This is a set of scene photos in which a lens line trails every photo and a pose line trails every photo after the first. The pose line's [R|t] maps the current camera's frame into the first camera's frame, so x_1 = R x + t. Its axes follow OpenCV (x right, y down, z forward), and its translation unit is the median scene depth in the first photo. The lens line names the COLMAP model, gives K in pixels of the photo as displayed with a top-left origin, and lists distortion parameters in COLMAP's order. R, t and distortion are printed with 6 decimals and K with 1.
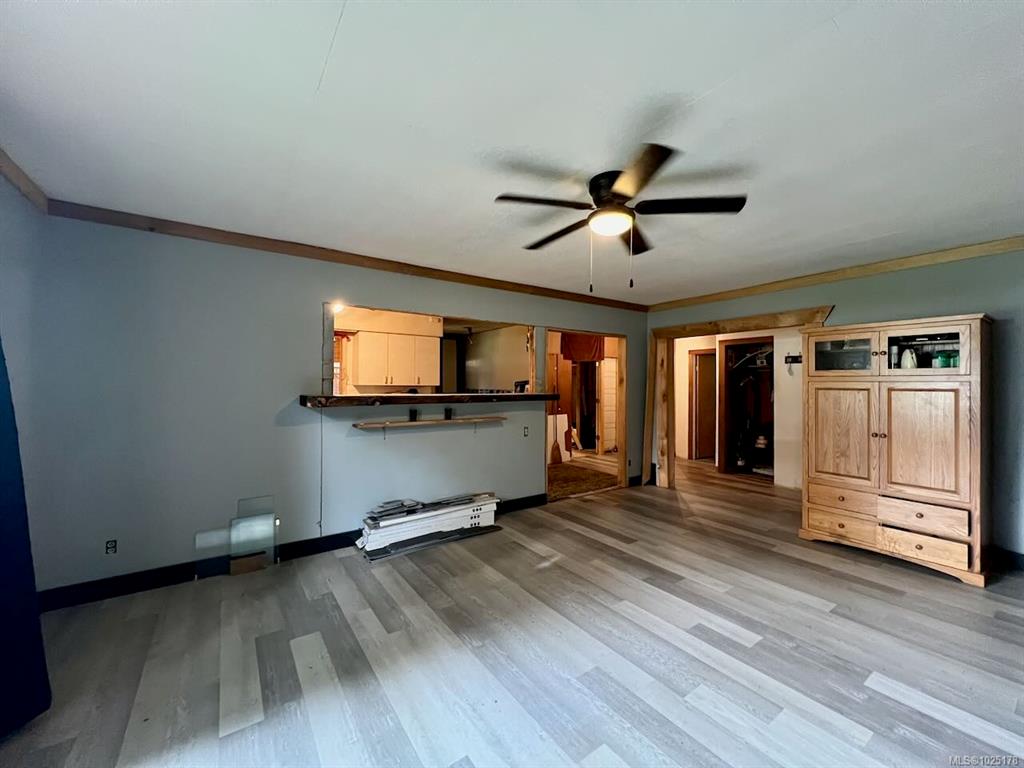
lens RADIAL K [[405.5, 0, 507.6], [0, 405.5, 382.3], [0, 0, 1]] dist [0.001286, 0.000218]
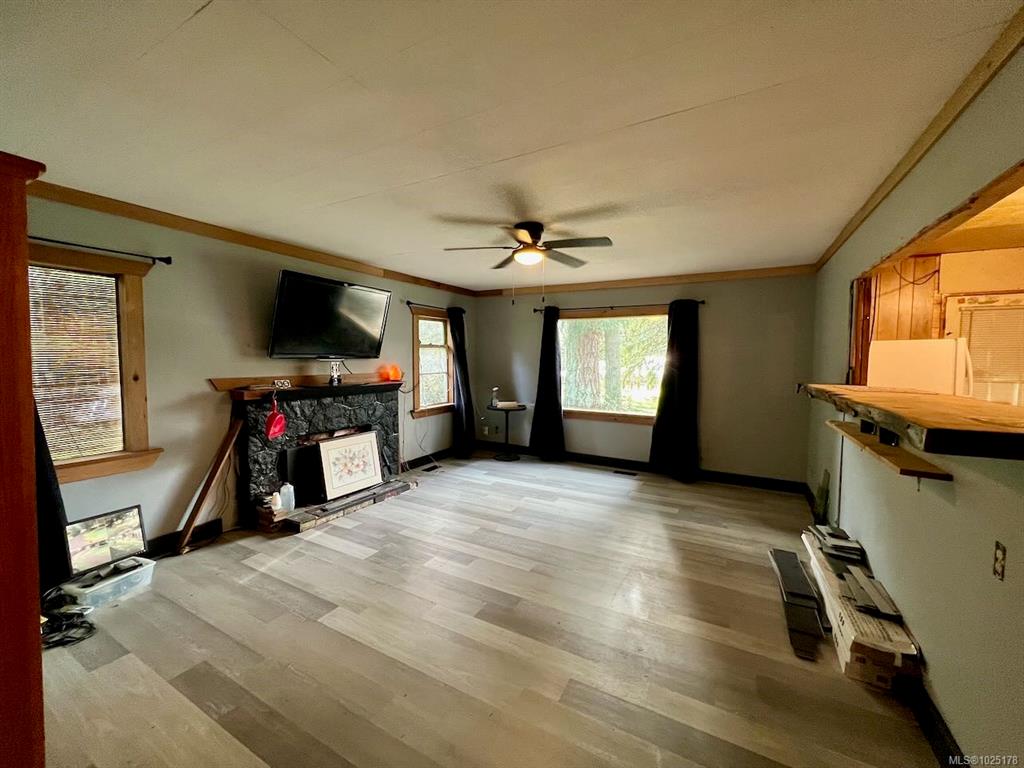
lens RADIAL K [[414.1, 0, 512.0], [0, 414.1, 384.0], [0, 0, 1]] dist [0.000298, 0.000008]
pose [[-0.893345, 0.016179, -0.449080, 0.820429], [-0.007898, 0.998632, 0.051690, -0.014558], [0.449302, 0.049724, -0.891995, 1.948343]]
